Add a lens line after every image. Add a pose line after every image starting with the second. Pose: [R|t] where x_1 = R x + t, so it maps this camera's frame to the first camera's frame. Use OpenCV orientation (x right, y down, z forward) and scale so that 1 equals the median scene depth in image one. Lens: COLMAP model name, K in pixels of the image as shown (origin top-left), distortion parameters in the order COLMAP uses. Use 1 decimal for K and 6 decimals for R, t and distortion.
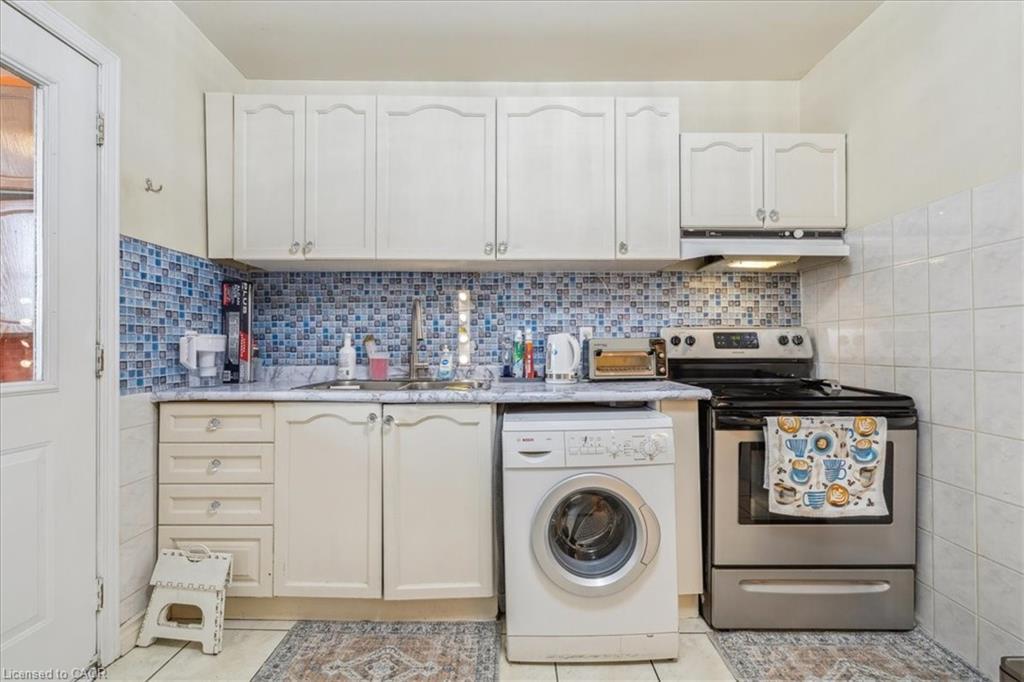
lens RADIAL K [[437.0, 0, 510.8], [0, 437.0, 339.4], [0, 0, 1]] dist [-0.001626, -0.000268]
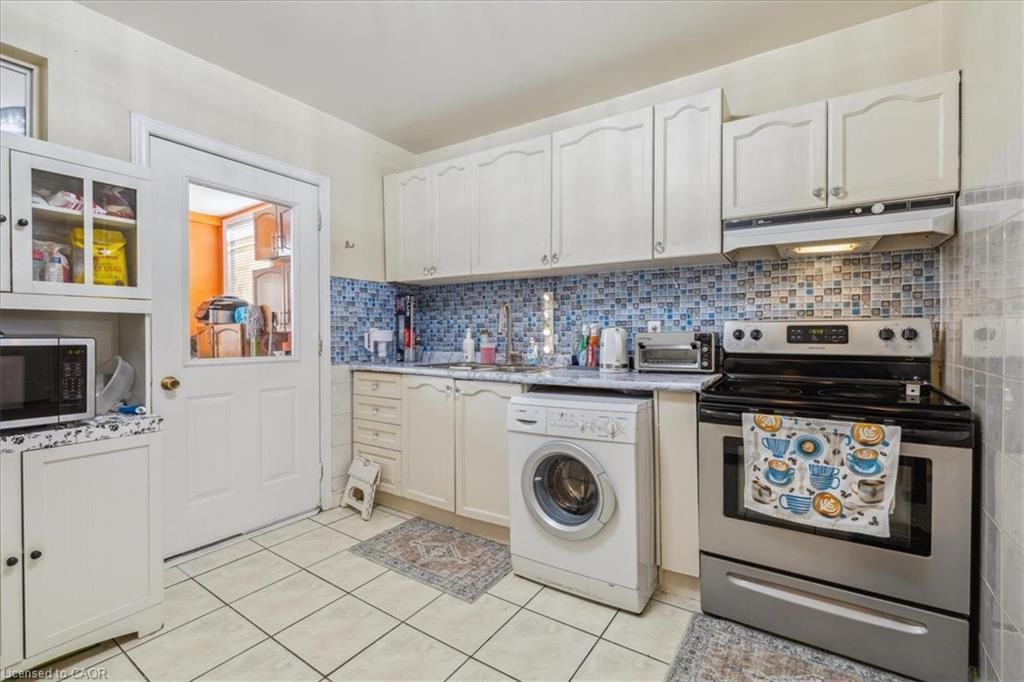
lens RADIAL K [[455.2, 0, 512.0], [0, 455.2, 335.3], [0, 0, 1]] dist [-0.000165, -0.000149]
pose [[0.838876, 0.003560, -0.544311, 0.628747], [0.006619, 0.999838, 0.016742, -0.019288], [0.544282, -0.017647, 0.838717, -0.143552]]
